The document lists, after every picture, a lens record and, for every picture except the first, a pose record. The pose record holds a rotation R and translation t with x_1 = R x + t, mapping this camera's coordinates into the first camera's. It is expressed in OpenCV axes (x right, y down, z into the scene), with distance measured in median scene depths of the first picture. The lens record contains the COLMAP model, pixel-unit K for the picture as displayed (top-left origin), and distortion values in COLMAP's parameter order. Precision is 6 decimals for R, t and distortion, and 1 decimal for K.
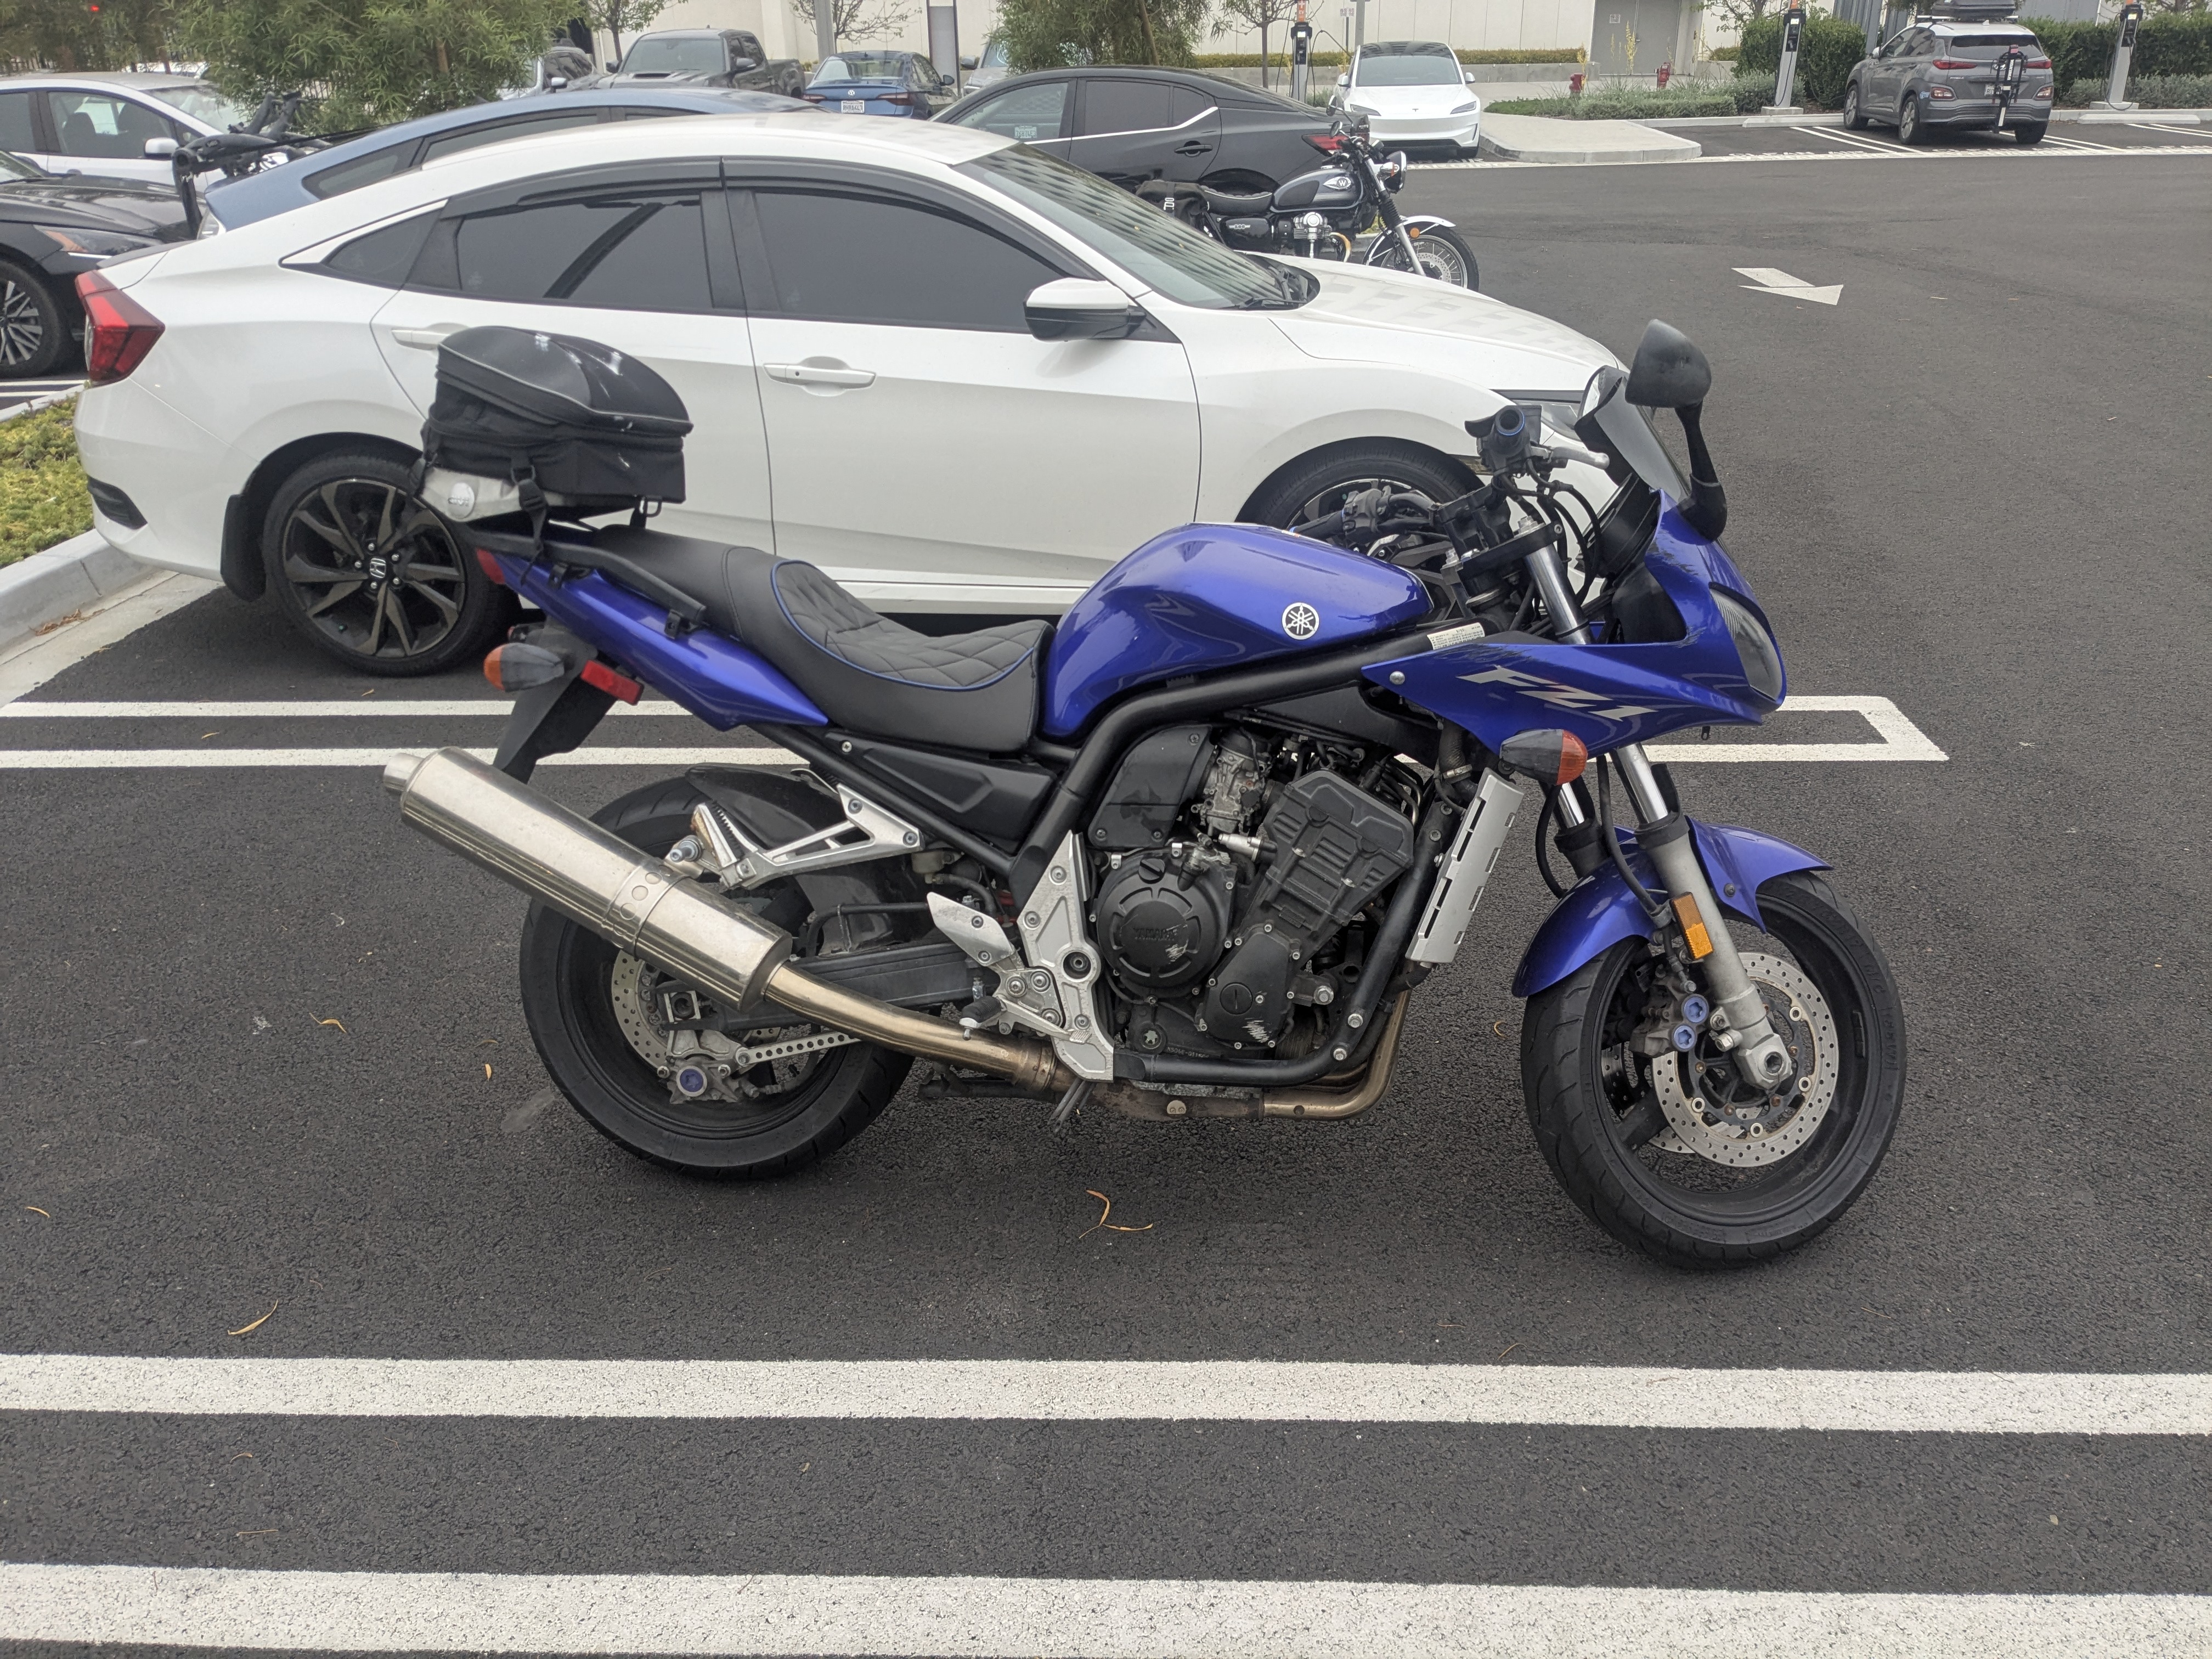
lens RADIAL K [[1763.7, 0, 1156.7], [0, 1763.7, 837.9], [0, 0, 1]] dist [0.050257, -0.079143]
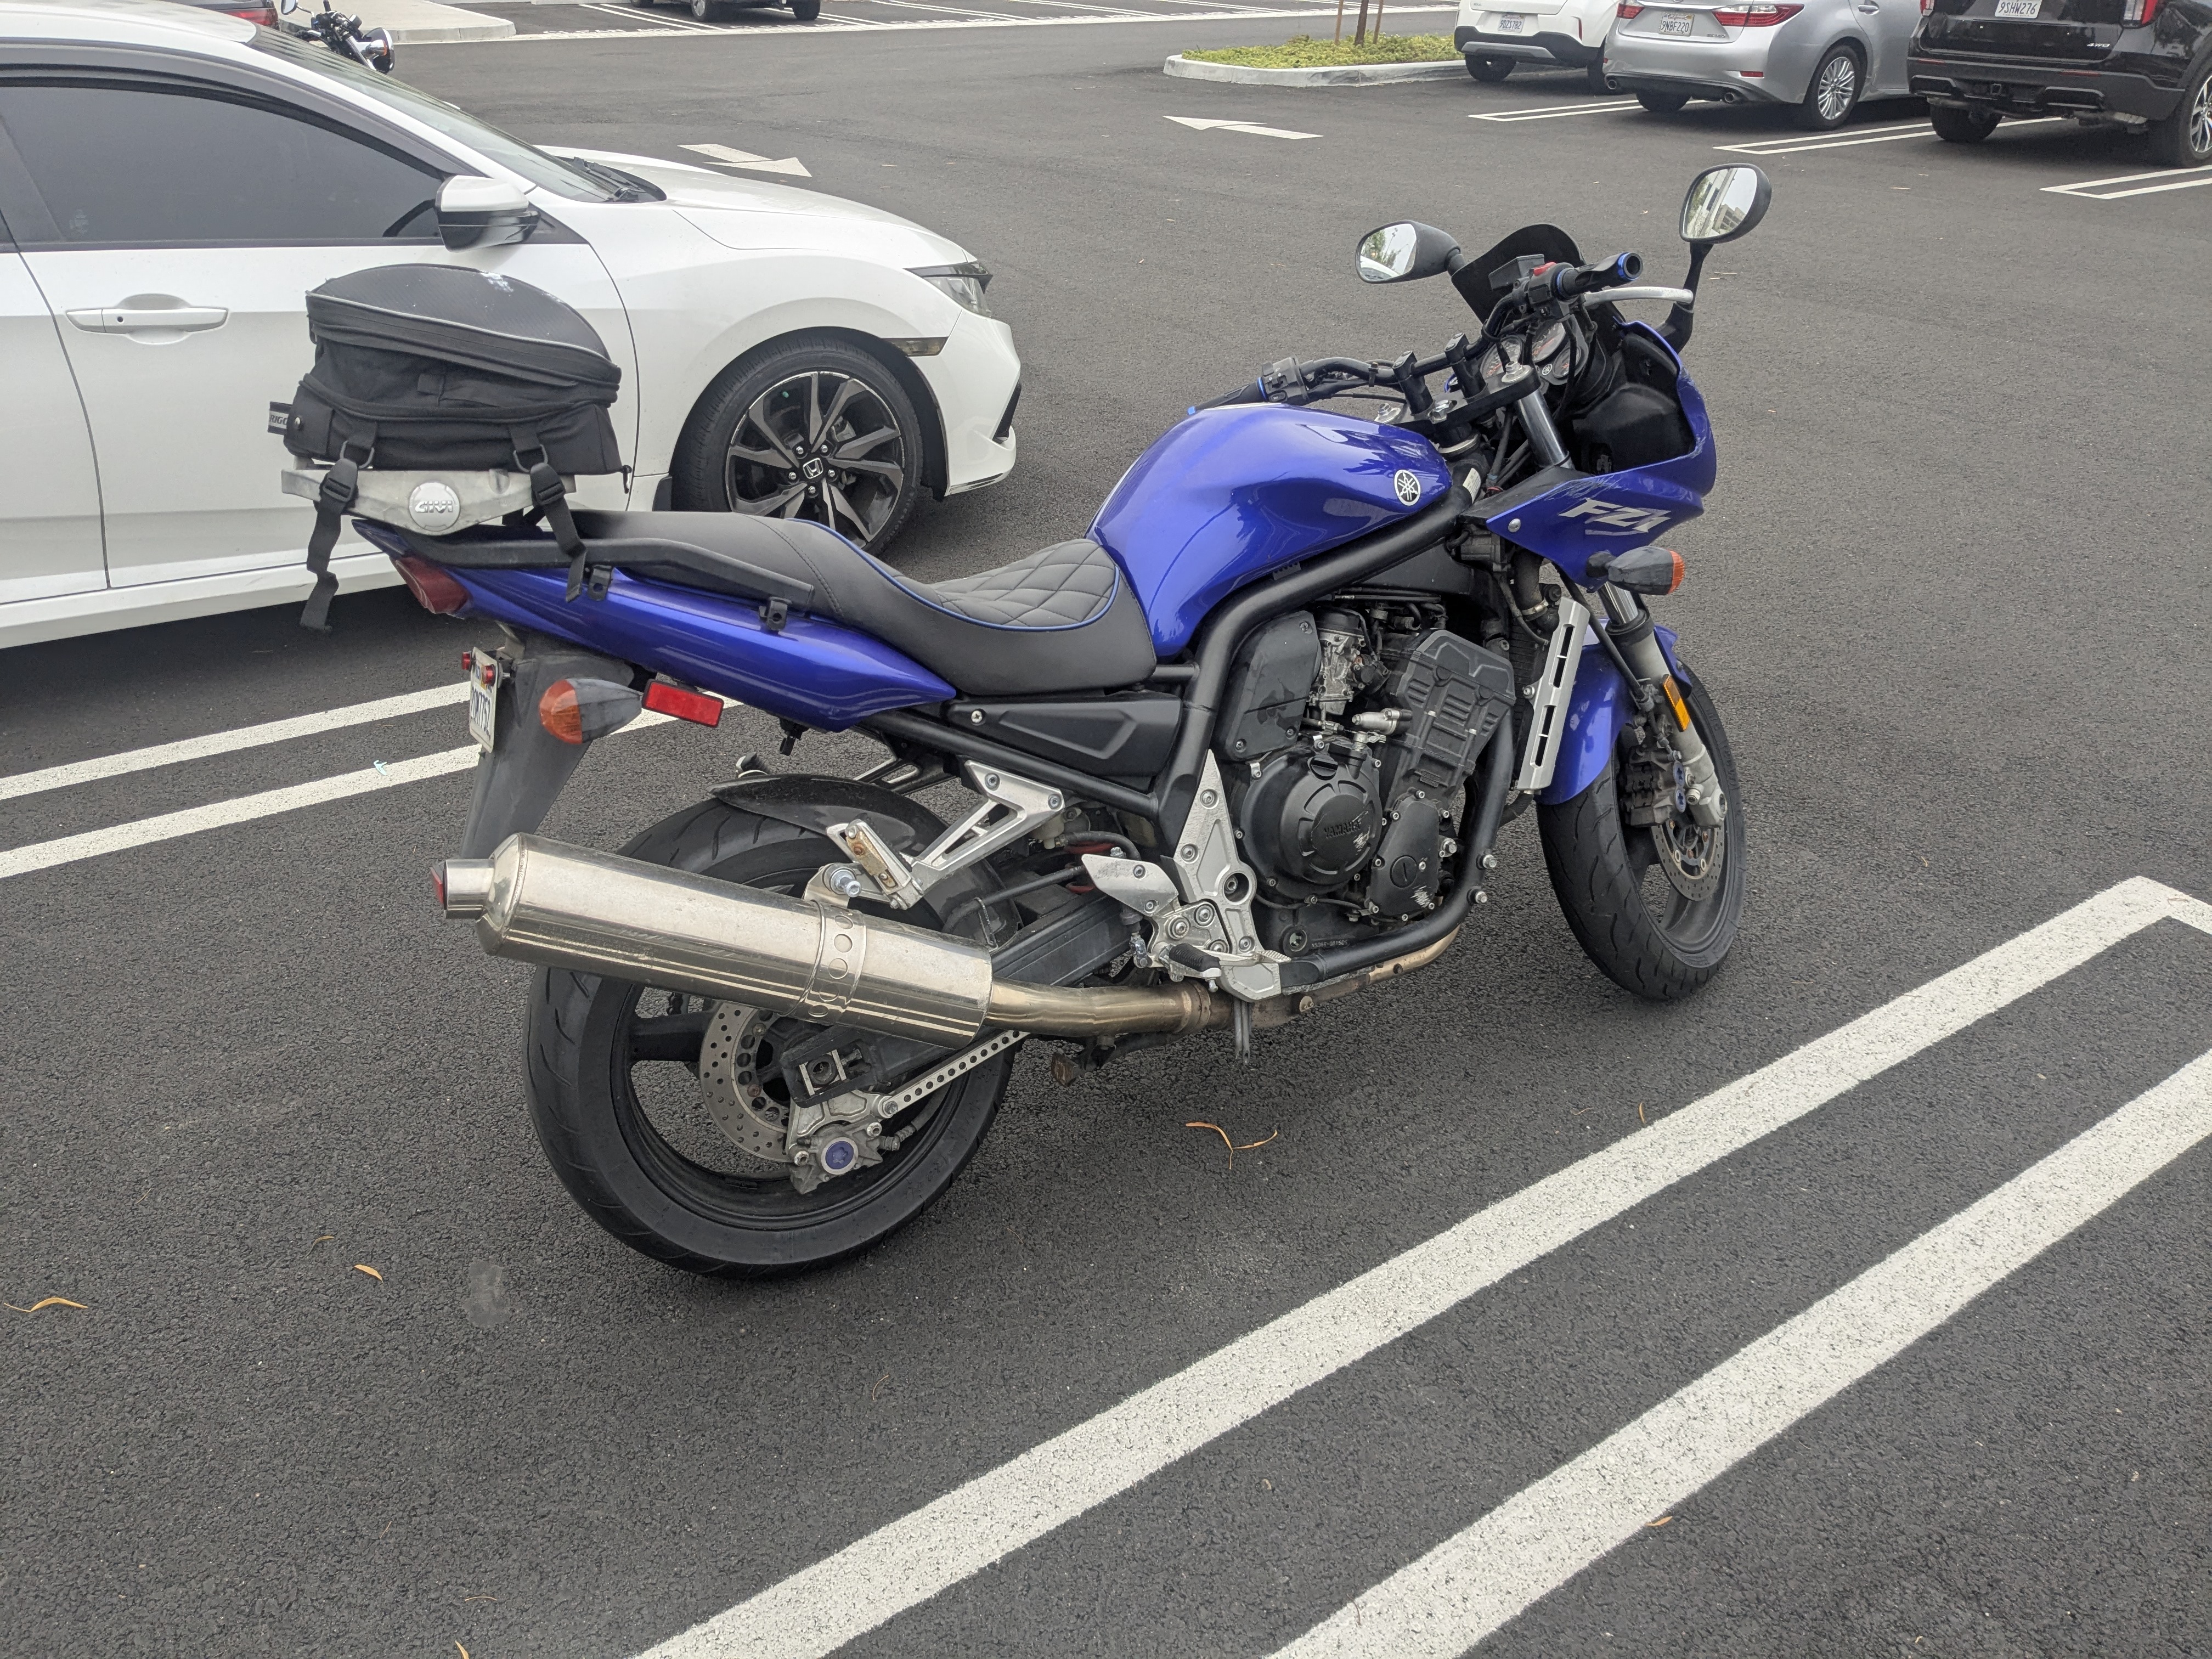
lens RADIAL K [[1763.2, 0, 1107.9], [0, 1763.2, 781.3], [0, 0, 1]] dist [0.016182, 0.000088]
pose [[0.802505, -0.239928, 0.546278, -0.603990], [0.222071, 0.969914, 0.099759, -0.092725], [-0.553778, 0.041255, 0.831642, 0.249384]]
